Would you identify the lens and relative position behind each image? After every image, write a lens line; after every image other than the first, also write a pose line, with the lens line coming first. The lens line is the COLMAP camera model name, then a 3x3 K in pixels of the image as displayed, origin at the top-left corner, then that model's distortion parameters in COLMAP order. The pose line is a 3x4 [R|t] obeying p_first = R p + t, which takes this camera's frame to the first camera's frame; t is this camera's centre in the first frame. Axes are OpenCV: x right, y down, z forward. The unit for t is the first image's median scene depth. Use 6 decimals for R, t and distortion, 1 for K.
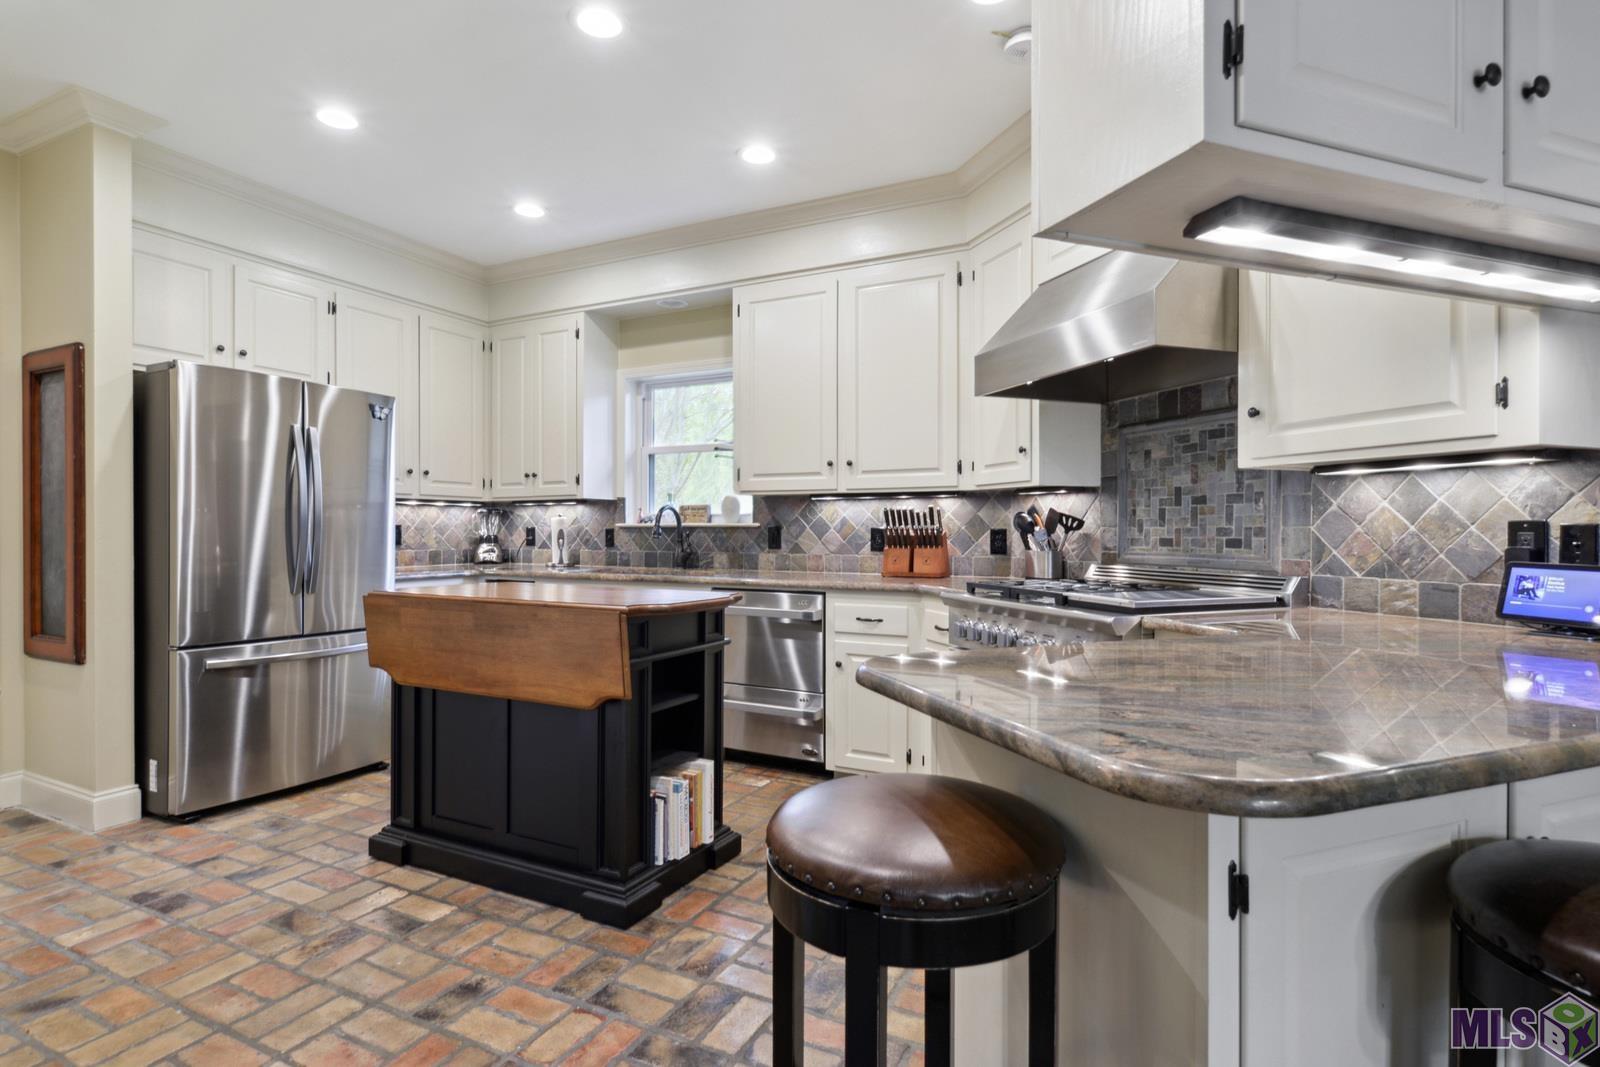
lens RADIAL K [[815.9, 0, 799.5], [0, 815.9, 529.8], [0, 0, 1]] dist [-0.007339, 0.002456]
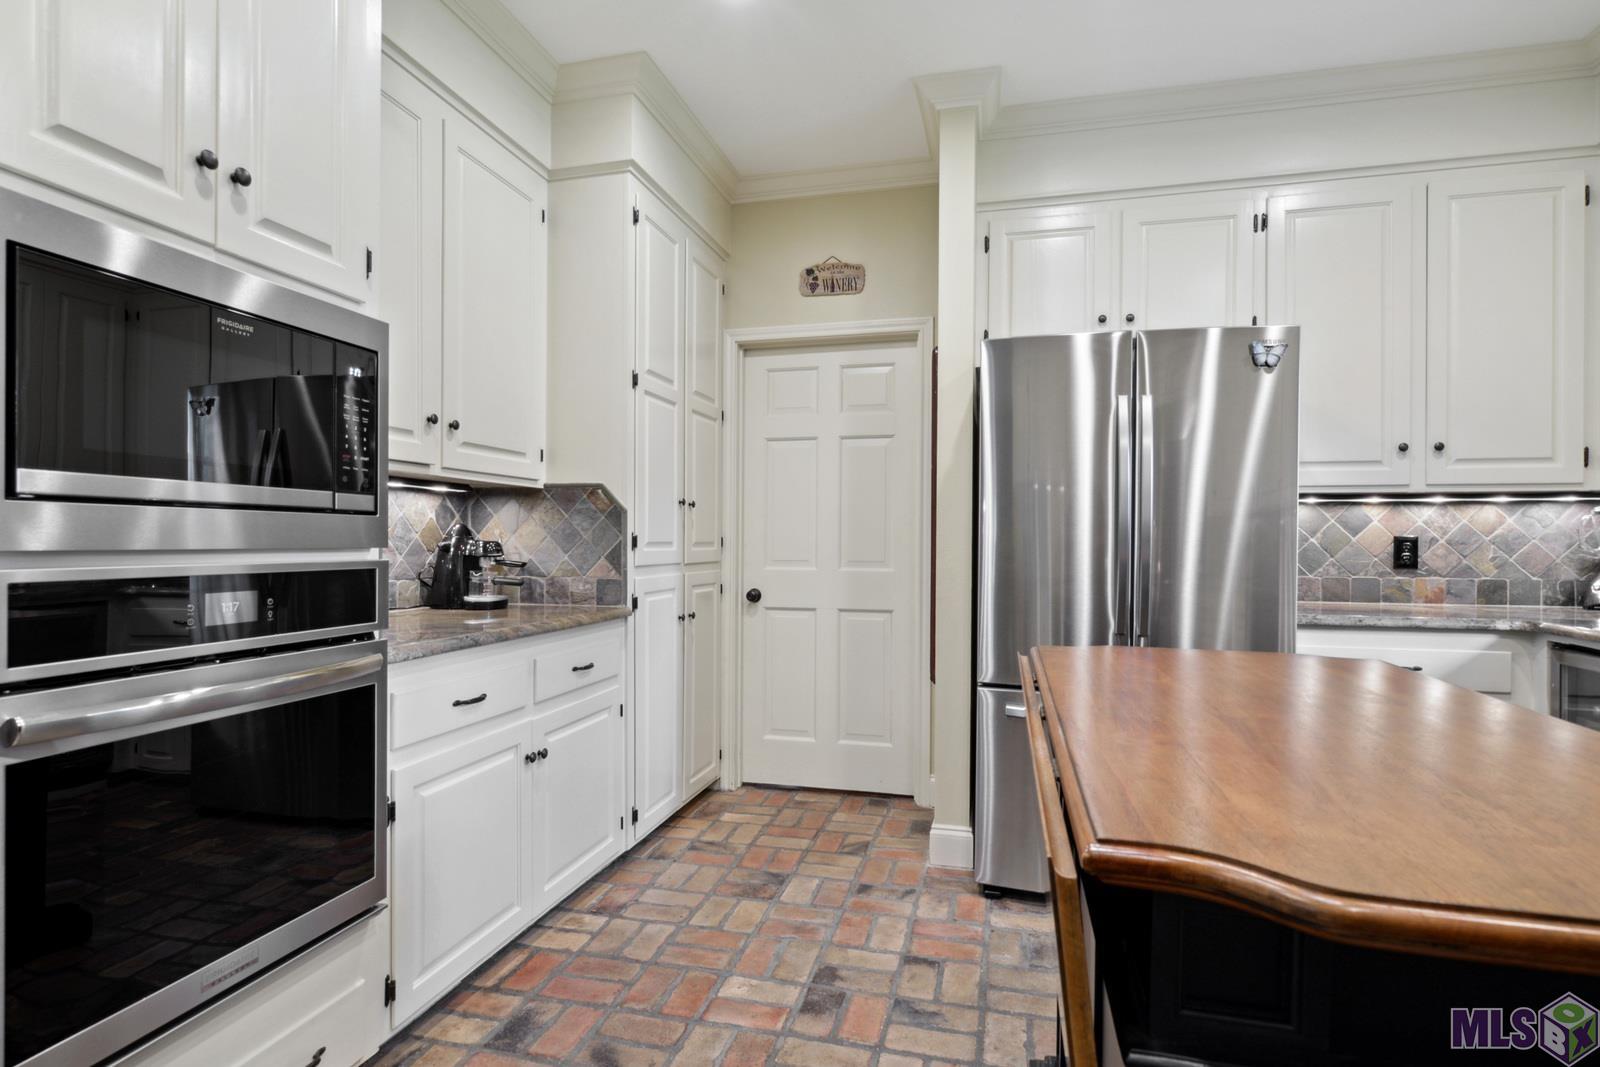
lens RADIAL K [[815.9, 0, 801.6], [0, 815.9, 541.3], [0, 0, 1]] dist [-0.007339, 0.002456]
pose [[0.224695, 0.004385, -0.974419, 0.014847], [-0.002725, 0.999989, 0.003872, -0.005101], [0.974425, 0.001786, 0.224704, 0.644862]]
